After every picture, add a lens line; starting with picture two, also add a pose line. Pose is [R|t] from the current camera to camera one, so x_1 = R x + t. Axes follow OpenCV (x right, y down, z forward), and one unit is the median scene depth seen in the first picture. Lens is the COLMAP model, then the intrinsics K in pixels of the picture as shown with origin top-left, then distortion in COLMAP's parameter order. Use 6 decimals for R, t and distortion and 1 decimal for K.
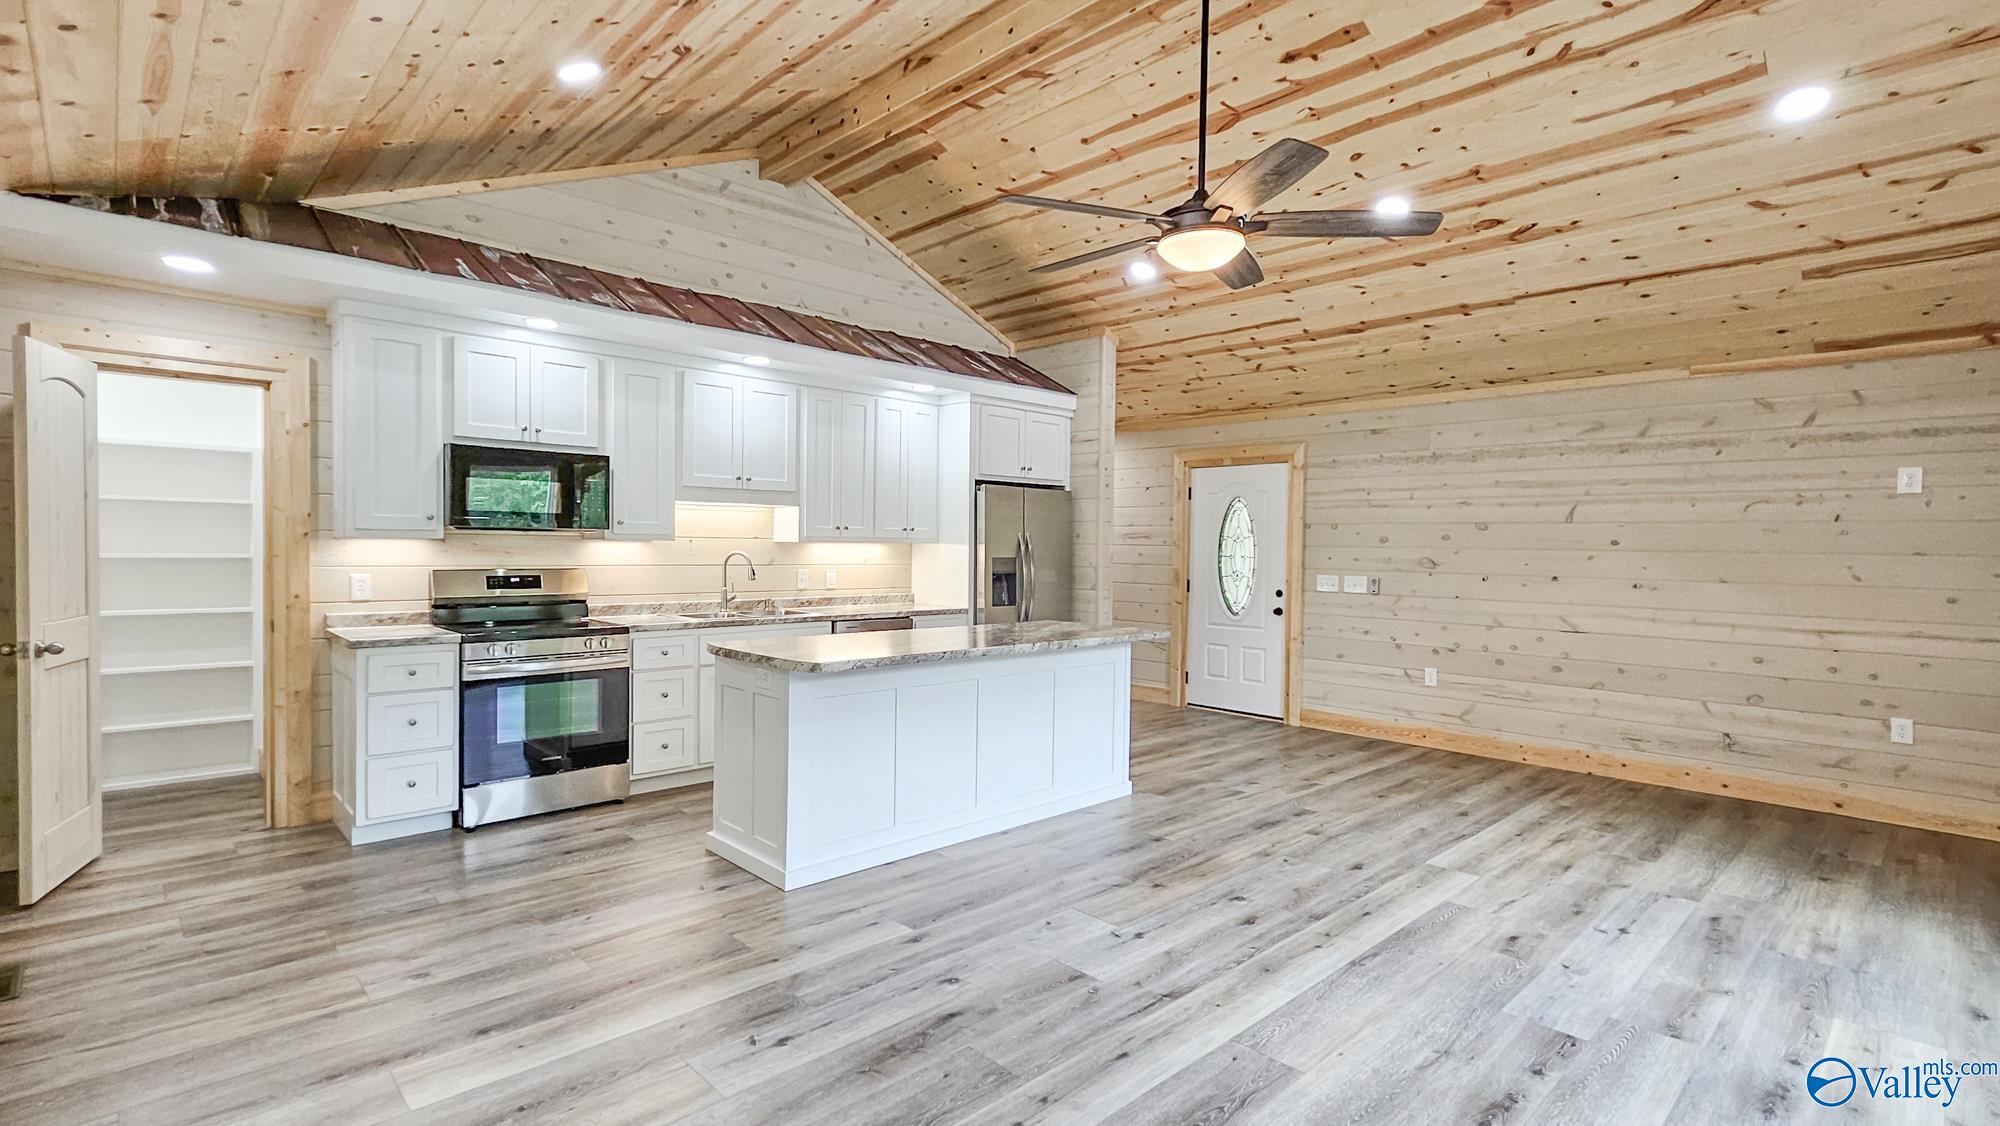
lens RADIAL K [[922.5, 0, 1000.0], [0, 922.5, 563.0], [0, 0, 1]] dist [0.005433, 0.000445]
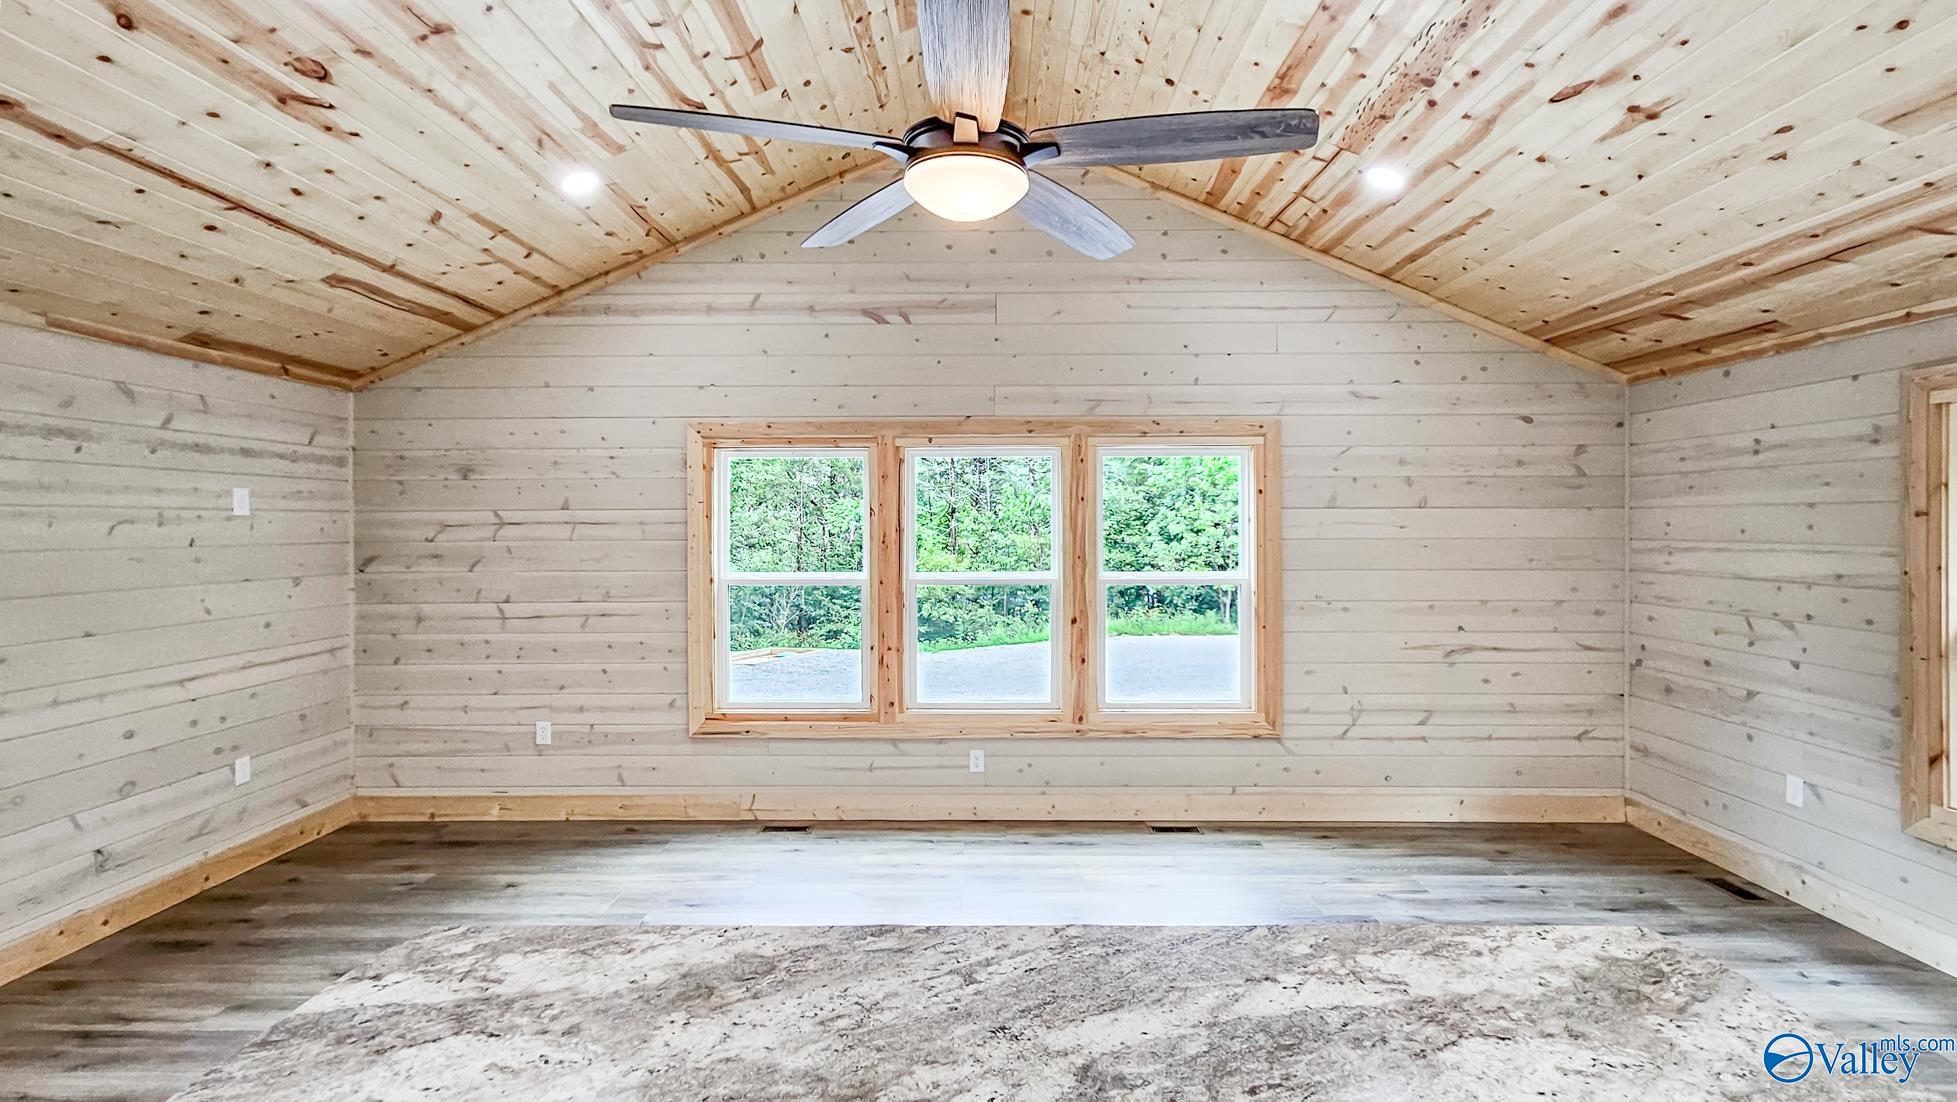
lens RADIAL K [[920.7, 0, 981.5], [0, 920.7, 524.6], [0, 0, 1]] dist [0.008409, -0.000172]
pose [[-0.711591, -0.012983, 0.702474, -0.202241], [0.007732, 0.999624, 0.026307, -0.082888], [-0.702551, 0.024151, -0.711223, 1.112148]]
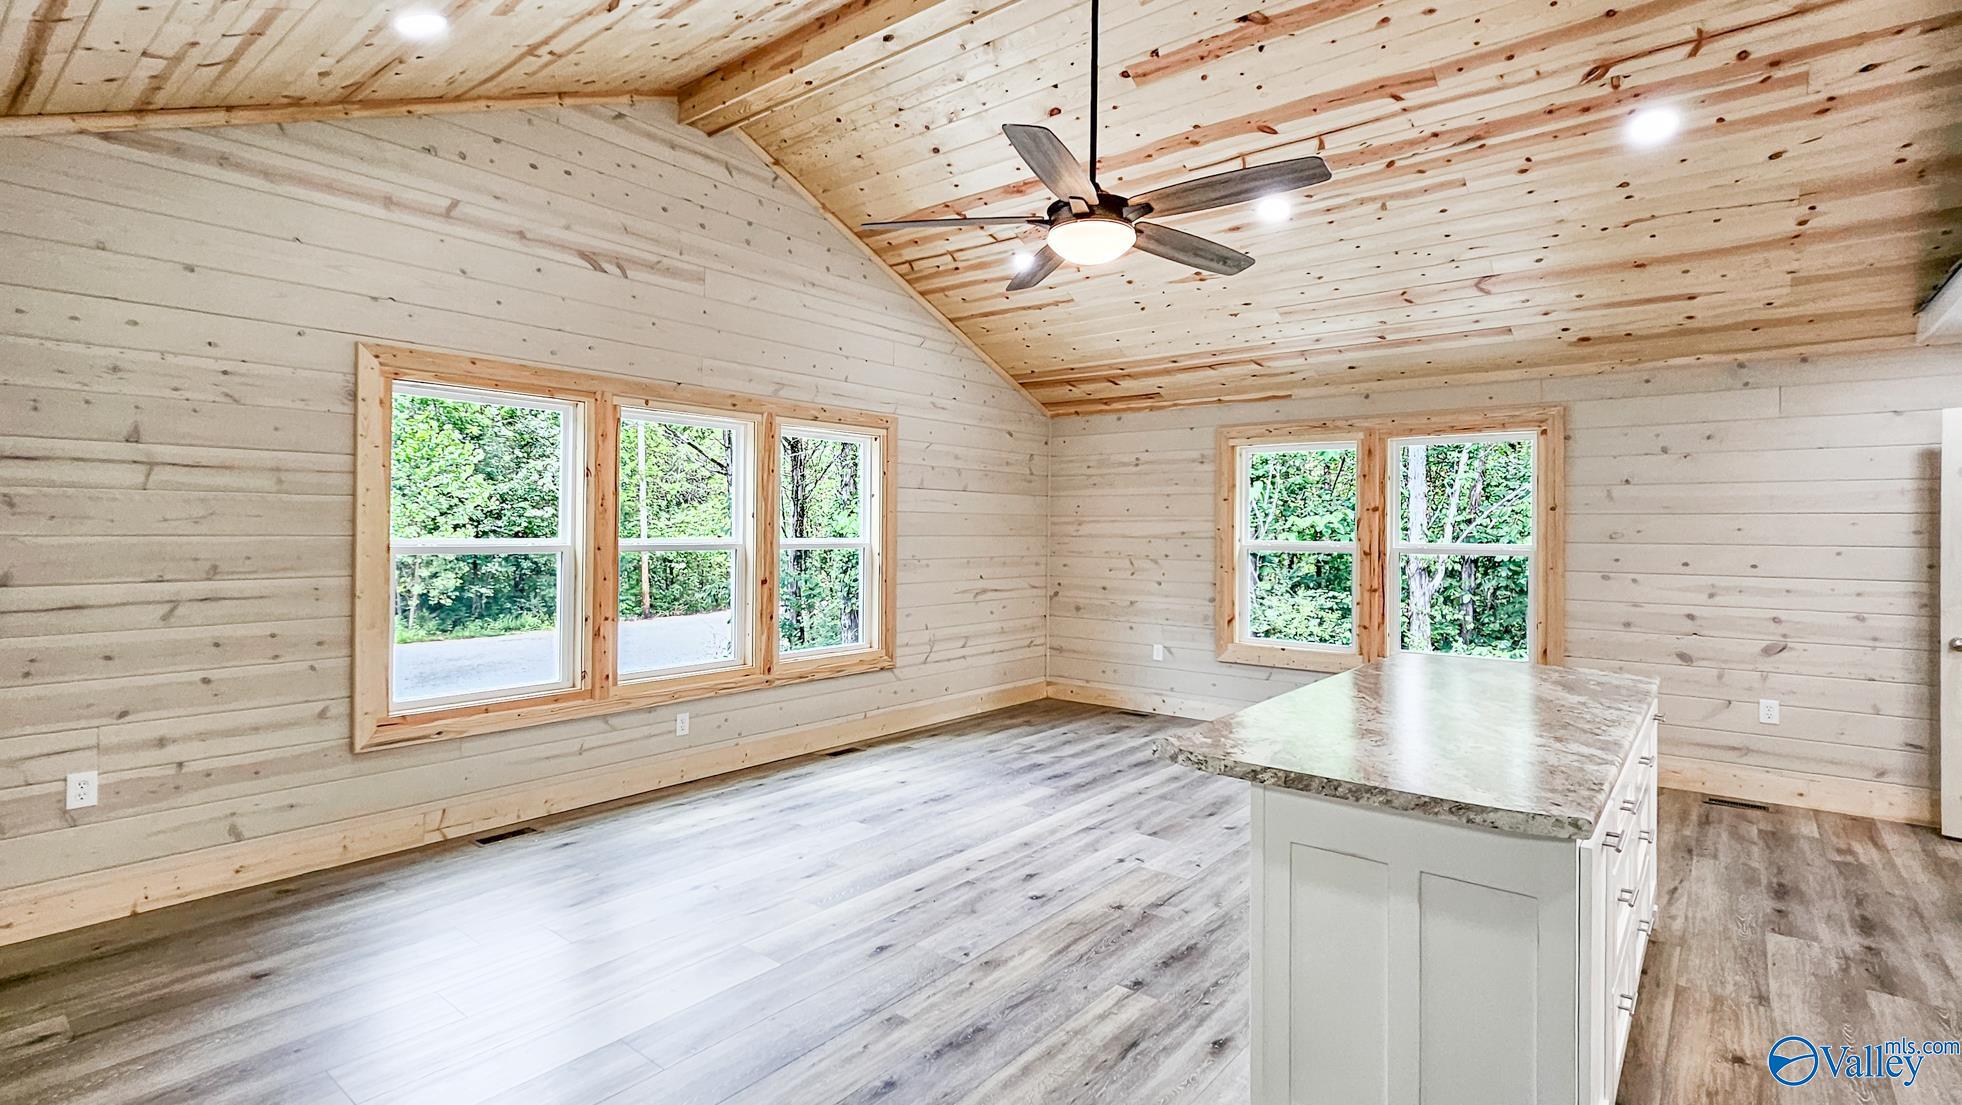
lens RADIAL K [[922.8, 0, 974.9], [0, 922.8, 520.1], [0, 0, 1]] dist [0.013209, -0.000282]
pose [[-0.992802, -0.024409, -0.117257, 0.334831], [-0.025808, 0.999613, 0.010426, -0.040589], [0.116957, 0.013377, -0.993047, 1.469716]]
